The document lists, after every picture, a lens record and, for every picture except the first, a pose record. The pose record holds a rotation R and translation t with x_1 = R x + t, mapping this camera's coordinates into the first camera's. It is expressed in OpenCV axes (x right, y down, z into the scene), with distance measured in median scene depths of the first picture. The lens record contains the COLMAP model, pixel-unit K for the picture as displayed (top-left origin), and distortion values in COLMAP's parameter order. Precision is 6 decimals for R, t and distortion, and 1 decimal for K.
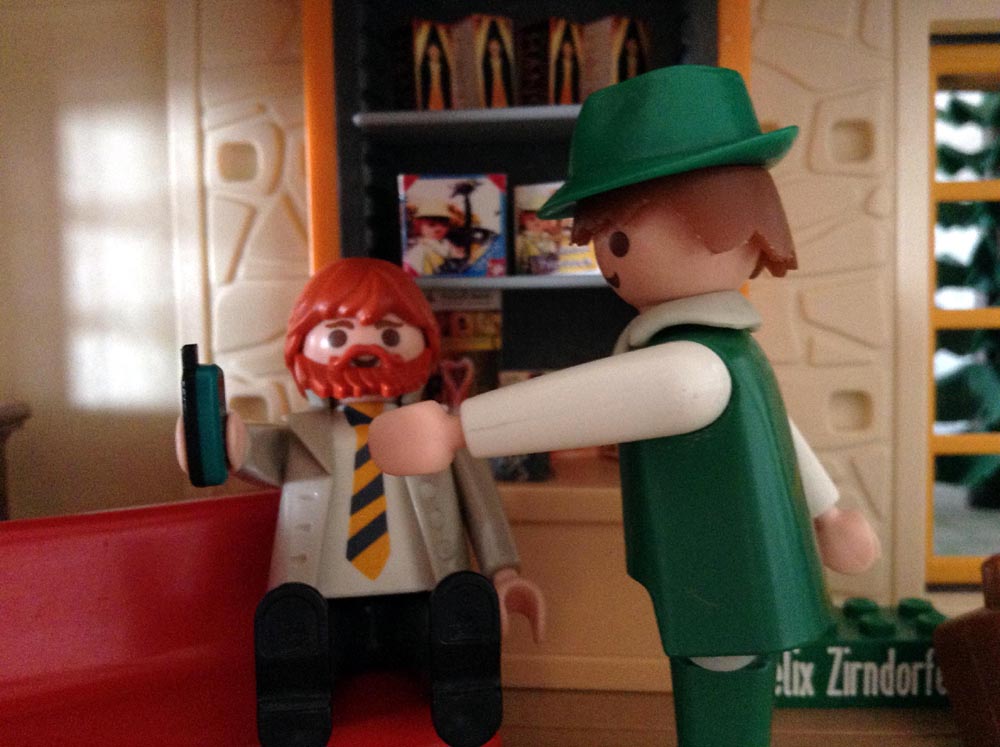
lens RADIAL K [[971.5, 0, 503.6], [0, 971.5, 374.2], [0, 0, 1]] dist [0.264492, -0.629839]
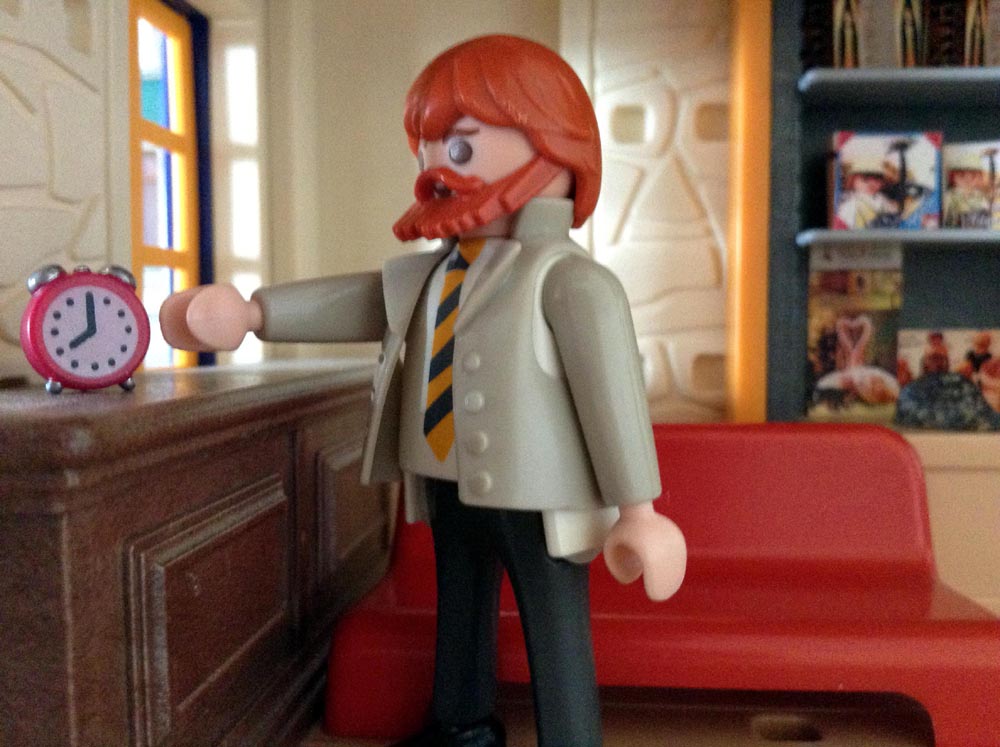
lens RADIAL K [[971.5, 0, 503.6], [0, 971.5, 374.2], [0, 0, 1]] dist [0.264492, -0.629839]
pose [[0.997616, 0.009459, 0.068354, -0.513633], [-0.007968, 0.999725, -0.022060, 0.073463], [-0.068544, 0.021463, 0.997417, 0.001493]]
